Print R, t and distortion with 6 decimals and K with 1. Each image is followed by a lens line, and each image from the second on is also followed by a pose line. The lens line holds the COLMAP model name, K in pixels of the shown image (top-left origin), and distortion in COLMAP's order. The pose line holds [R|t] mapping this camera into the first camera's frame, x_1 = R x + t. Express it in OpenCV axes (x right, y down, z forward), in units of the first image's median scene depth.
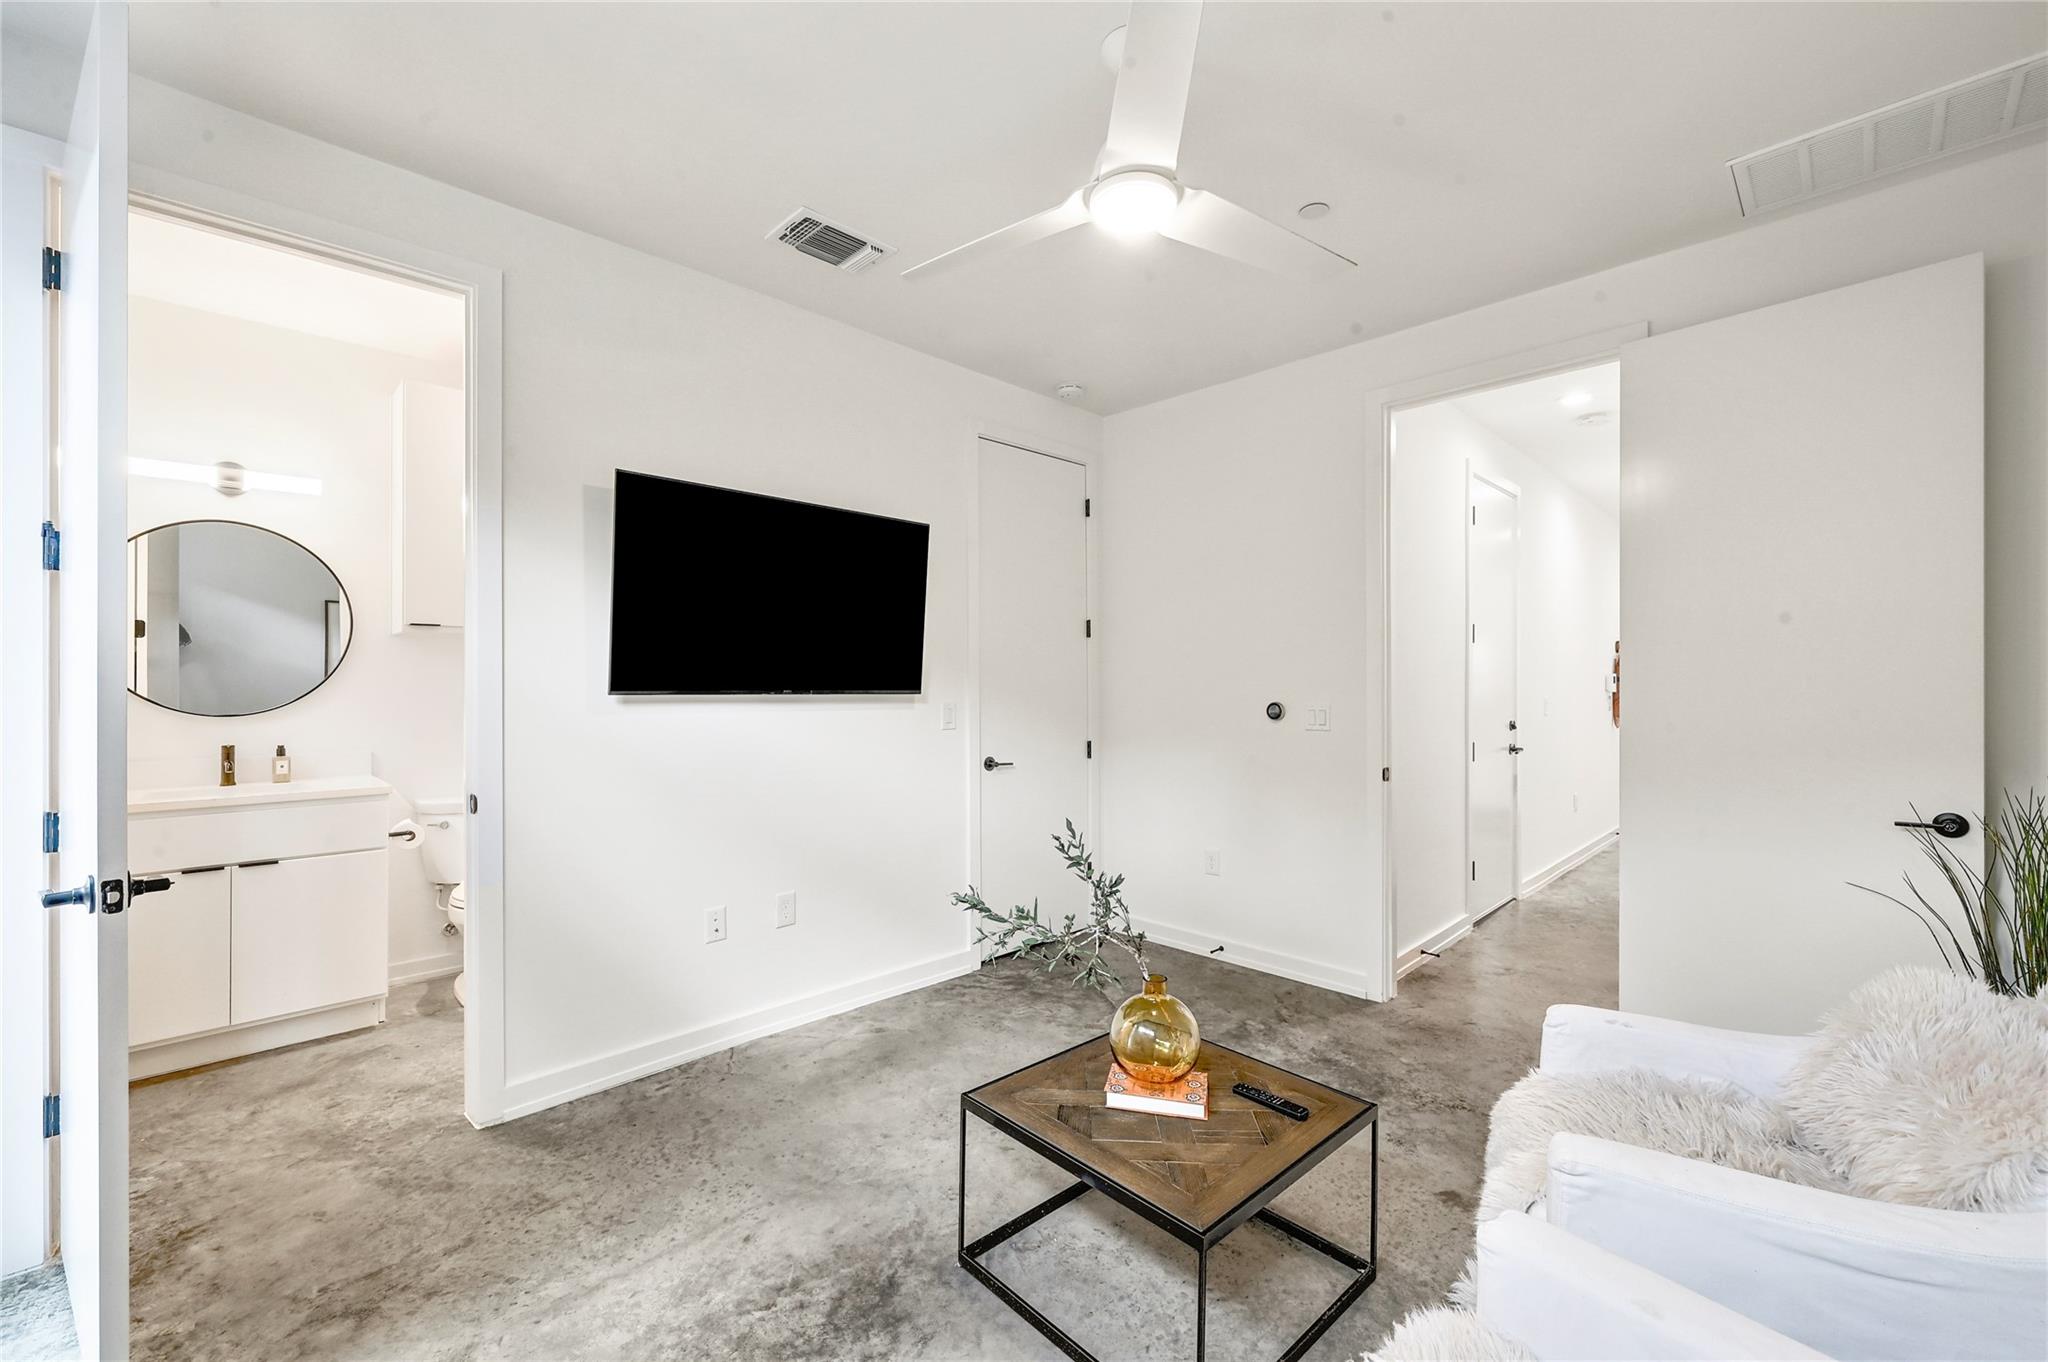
lens RADIAL K [[823.3, 0, 1063.4], [0, 823.3, 682.6], [0, 0, 1]] dist [-0.000883, -0.000195]
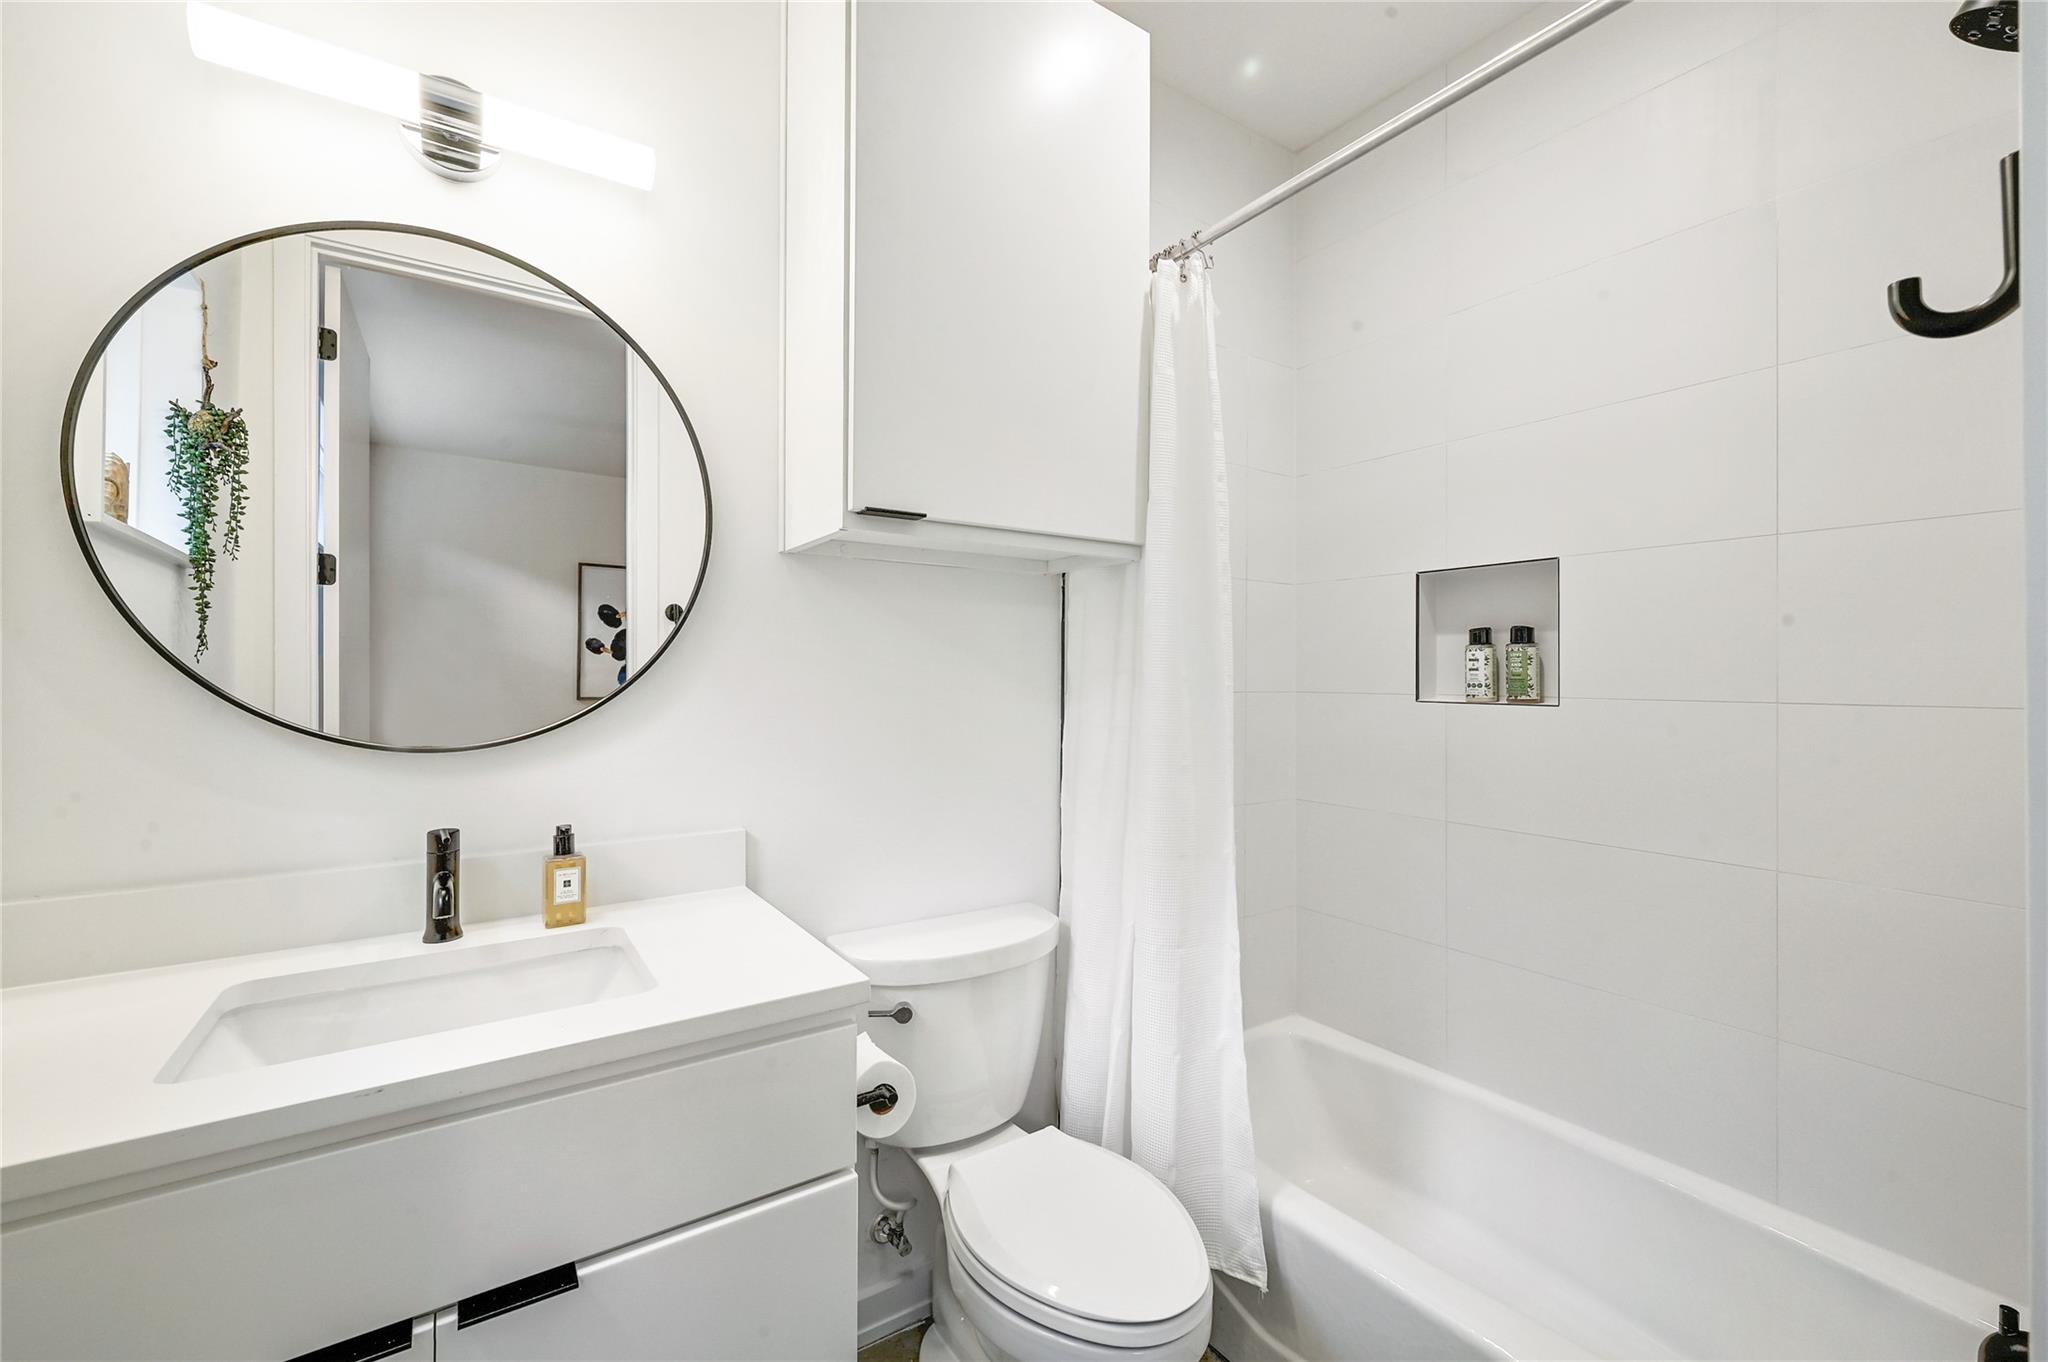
lens RADIAL K [[823.3, 0, 1033.9], [0, 823.3, 669.6], [0, 0, 1]] dist [-0.000883, -0.000195]
pose [[0.980032, -0.000850, -0.198838, -0.668347], [-0.000158, 0.999987, -0.005057, 0.006519], [0.198840, 0.004988, 0.980019, 0.675873]]
